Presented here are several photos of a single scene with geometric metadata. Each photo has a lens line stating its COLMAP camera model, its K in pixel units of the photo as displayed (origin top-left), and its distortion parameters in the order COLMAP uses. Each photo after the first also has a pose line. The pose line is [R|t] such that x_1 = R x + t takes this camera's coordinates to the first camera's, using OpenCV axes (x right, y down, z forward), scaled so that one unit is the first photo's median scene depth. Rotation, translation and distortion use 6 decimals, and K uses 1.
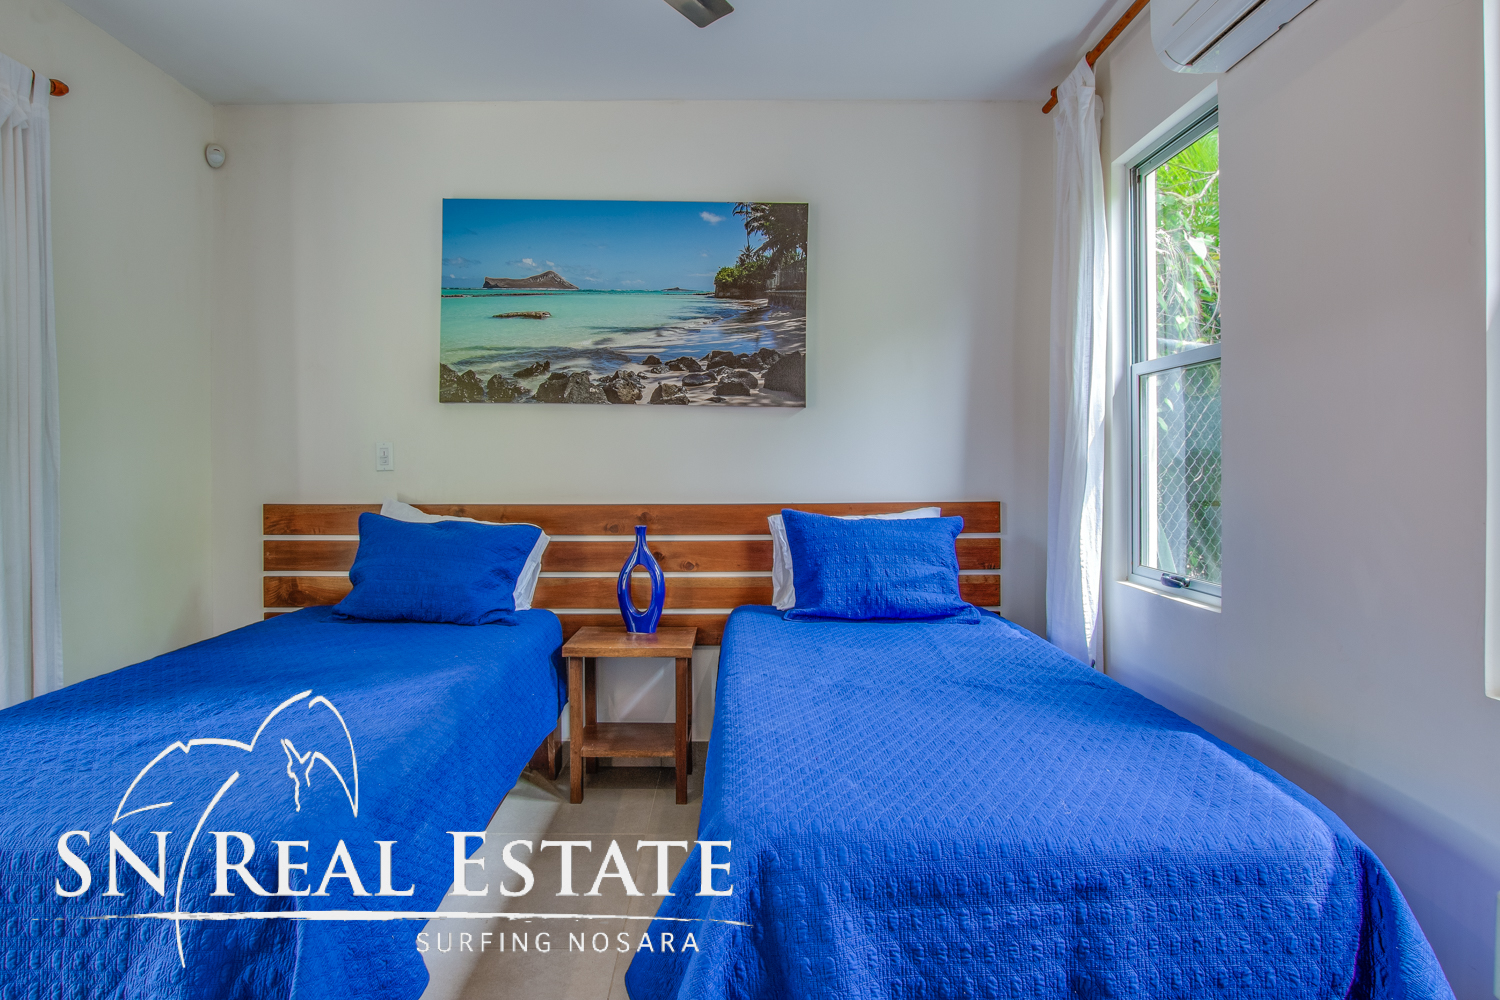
lens RADIAL K [[798.1, 0, 730.1], [0, 798.1, 461.8], [0, 0, 1]] dist [-0.044966, 0.000384]
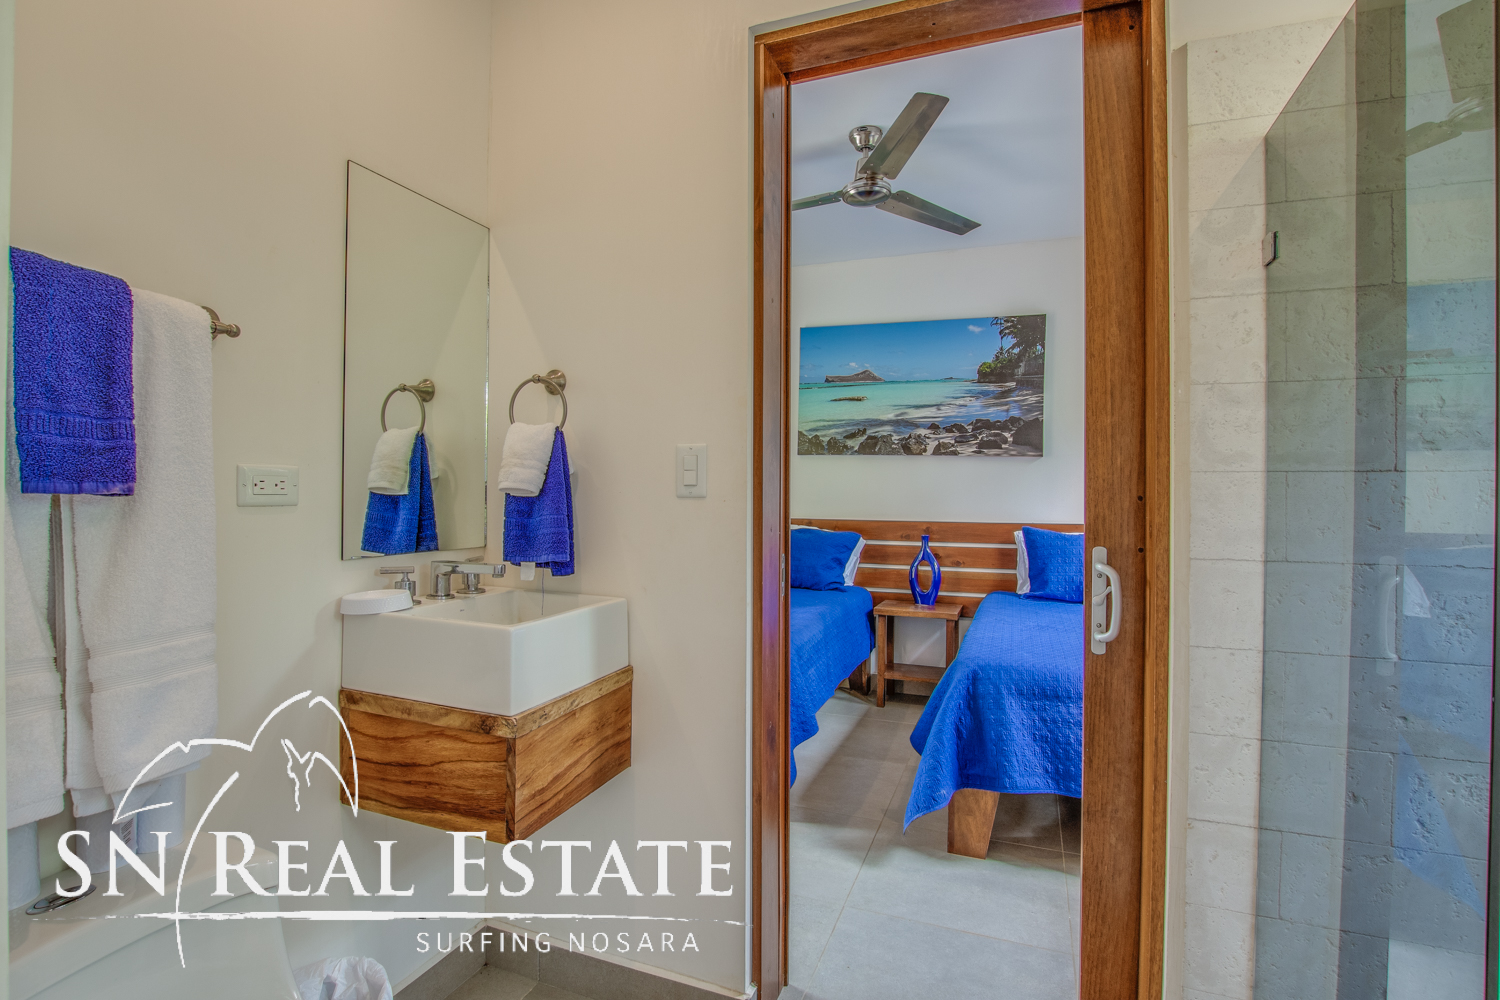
lens RADIAL K [[727.2, 0, 739.2], [0, 727.2, 493.0], [0, 0, 1]] dist [-0.028202, 0.001672]
pose [[0.932286, 0.010476, -0.361571, 0.056874], [-0.009616, 0.999945, 0.004179, -0.002935], [0.361595, -0.000419, 0.932335, -0.416017]]
